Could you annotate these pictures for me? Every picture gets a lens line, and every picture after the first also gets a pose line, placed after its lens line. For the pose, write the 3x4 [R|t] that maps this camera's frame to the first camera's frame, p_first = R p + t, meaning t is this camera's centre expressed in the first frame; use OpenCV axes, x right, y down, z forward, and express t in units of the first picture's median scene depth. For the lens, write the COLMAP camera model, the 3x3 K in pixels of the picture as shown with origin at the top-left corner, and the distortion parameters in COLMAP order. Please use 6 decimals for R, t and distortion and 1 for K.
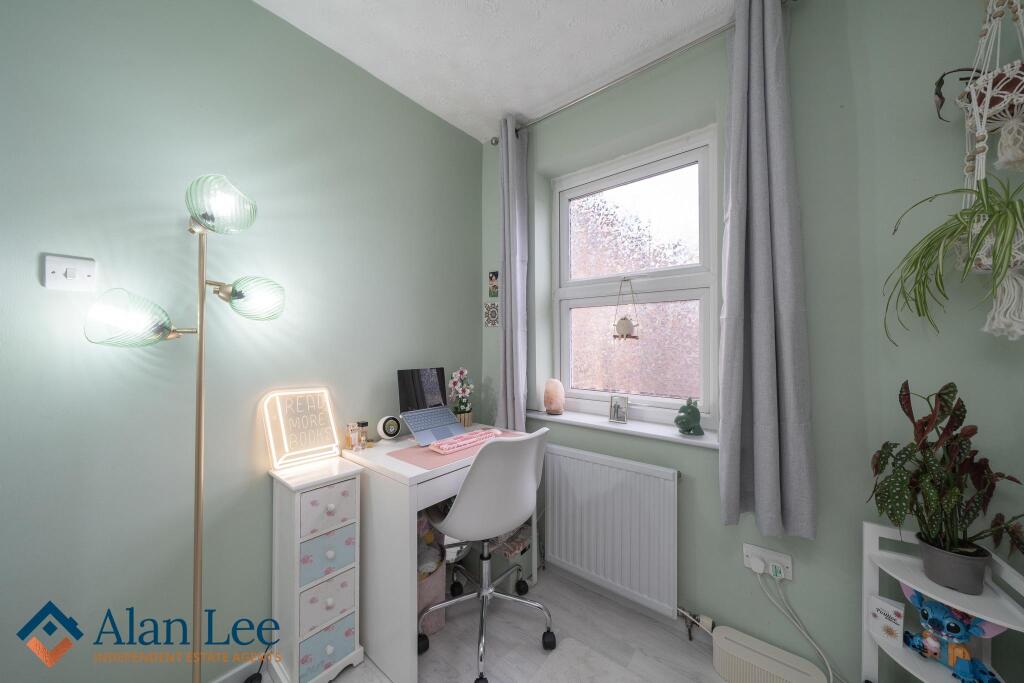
lens RADIAL K [[357.6, 0, 512.0], [0, 357.6, 341.5], [0, 0, 1]] dist [0.000432, 0.000097]
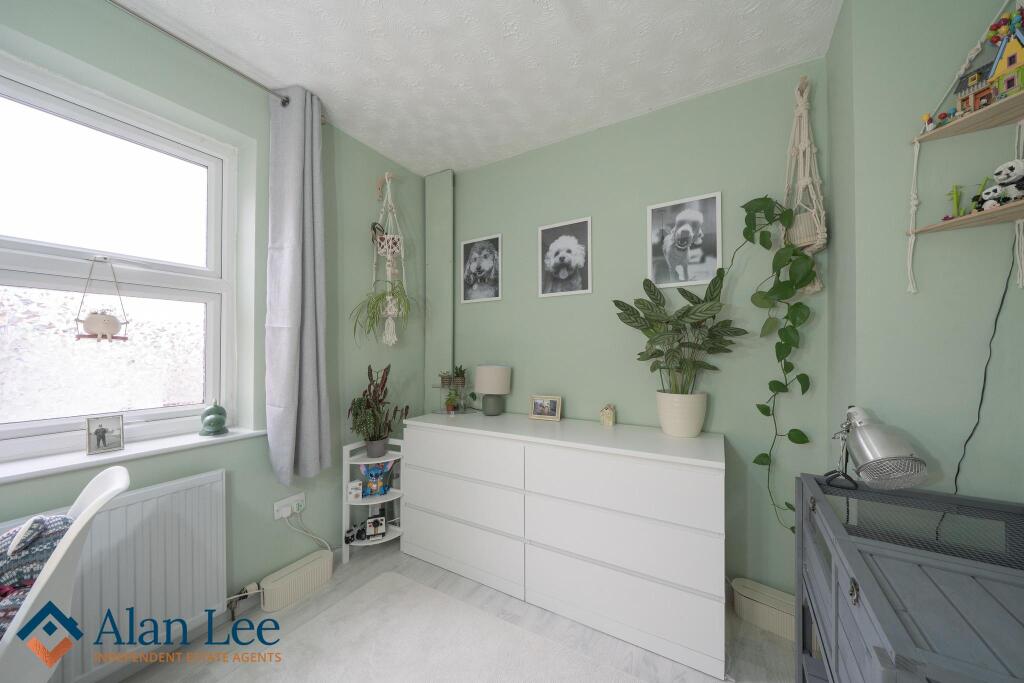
lens RADIAL K [[357.6, 0, 512.0], [0, 357.6, 341.5], [0, 0, 1]] dist [0.000432, 0.000097]
pose [[-0.160020, 0.013493, 0.987022, -0.726182], [-0.009601, 0.999838, -0.015225, -0.001699], [-0.987067, -0.011913, -0.159864, 0.356966]]
